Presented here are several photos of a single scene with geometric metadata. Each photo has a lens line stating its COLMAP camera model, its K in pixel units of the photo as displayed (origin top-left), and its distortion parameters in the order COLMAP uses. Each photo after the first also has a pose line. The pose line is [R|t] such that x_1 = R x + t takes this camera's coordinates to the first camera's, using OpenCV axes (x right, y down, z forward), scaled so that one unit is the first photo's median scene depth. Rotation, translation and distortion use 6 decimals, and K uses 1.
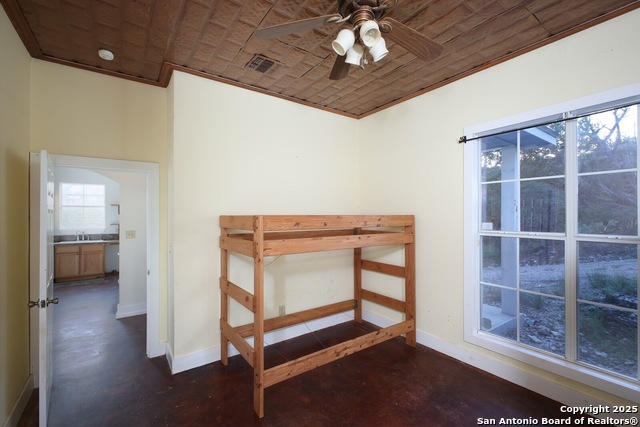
lens RADIAL K [[281.0, 0, 320.0], [0, 281.0, 213.5], [0, 0, 1]] dist [0.003125, 0.000444]
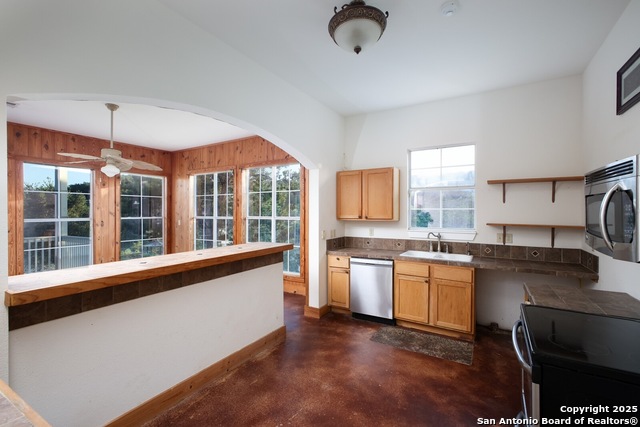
lens RADIAL K [[281.0, 0, 320.0], [0, 281.0, 213.5], [0, 0, 1]] dist [0.003125, 0.000444]
pose [[0.390793, 0.009480, -0.920430, -0.464020], [0.004661, 0.999914, 0.012277, 0.016006], [0.920467, -0.009088, 0.390715, 0.618050]]
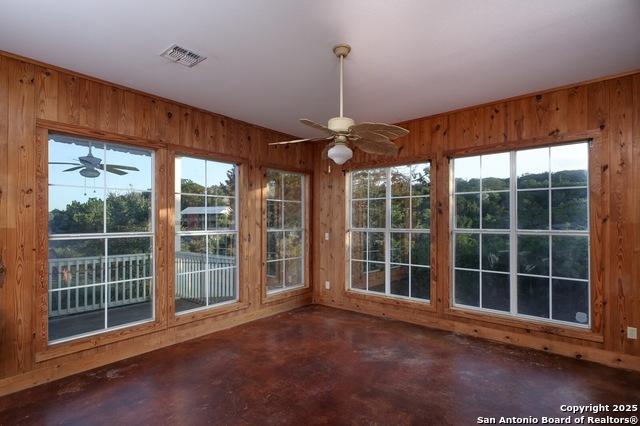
lens RADIAL K [[313.6, 0, 318.8], [0, 313.6, 219.9], [0, 0, 1]] dist [0.002798, 0.000488]
pose [[0.249177, -0.002290, -0.968455, -0.785351], [0.004870, 0.999988, -0.001111, 0.015472], [0.968446, -0.004440, 0.249185, 0.326983]]
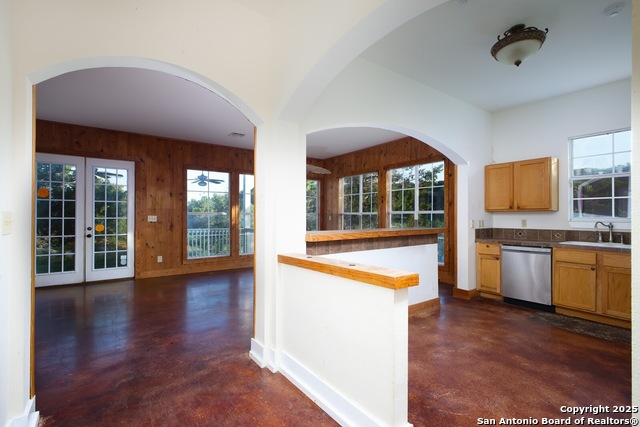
lens RADIAL K [[293.5, 0, 320.9], [0, 293.5, 214.4], [0, 0, 1]] dist [-0.000479, 0.000053]
pose [[0.002075, -0.005090, -0.999985, -0.336521], [0.004054, 0.999979, -0.005082, 0.047897], [0.999990, -0.004044, 0.002095, 0.509586]]
